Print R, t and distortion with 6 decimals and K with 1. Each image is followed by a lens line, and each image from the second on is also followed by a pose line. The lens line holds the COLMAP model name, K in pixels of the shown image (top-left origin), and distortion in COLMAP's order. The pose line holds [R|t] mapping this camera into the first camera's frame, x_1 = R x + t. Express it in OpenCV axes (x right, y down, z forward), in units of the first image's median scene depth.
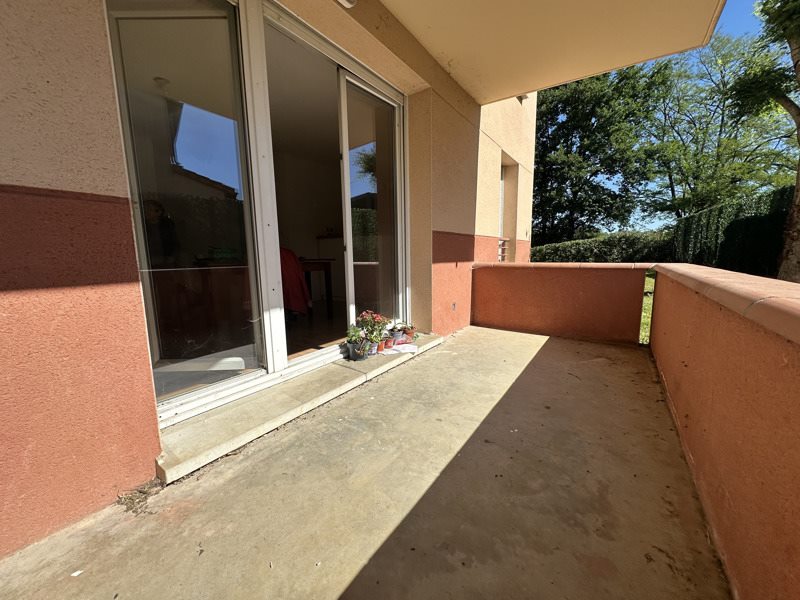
lens RADIAL K [[317.6, 0, 400.0], [0, 317.6, 300.0], [0, 0, 1]] dist [-0.000554, 0.000207]
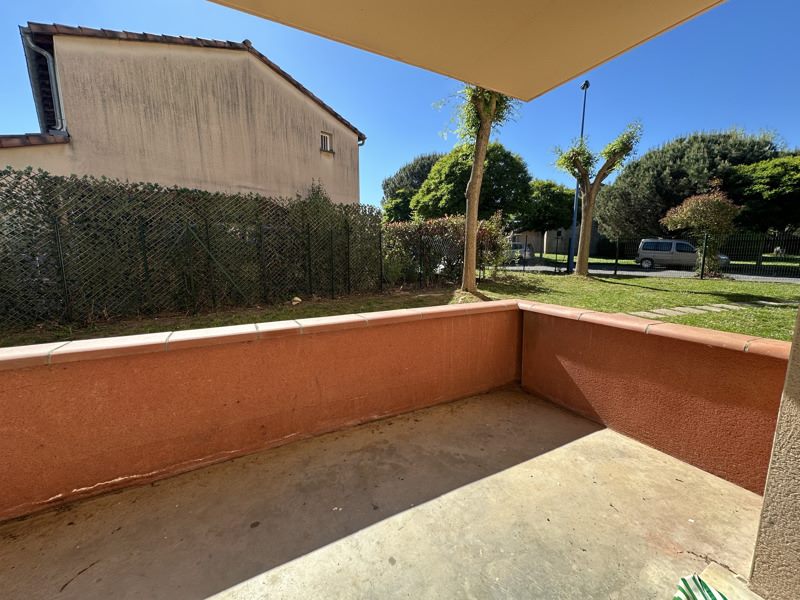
lens RADIAL K [[317.6, 0, 400.0], [0, 317.6, 300.0], [0, 0, 1]] dist [-0.000554, 0.000207]
pose [[-0.885444, -0.054980, 0.461482, -0.242108], [0.081159, 0.959427, 0.270024, -0.489793], [-0.457604, 0.276545, -0.845057, 1.719636]]
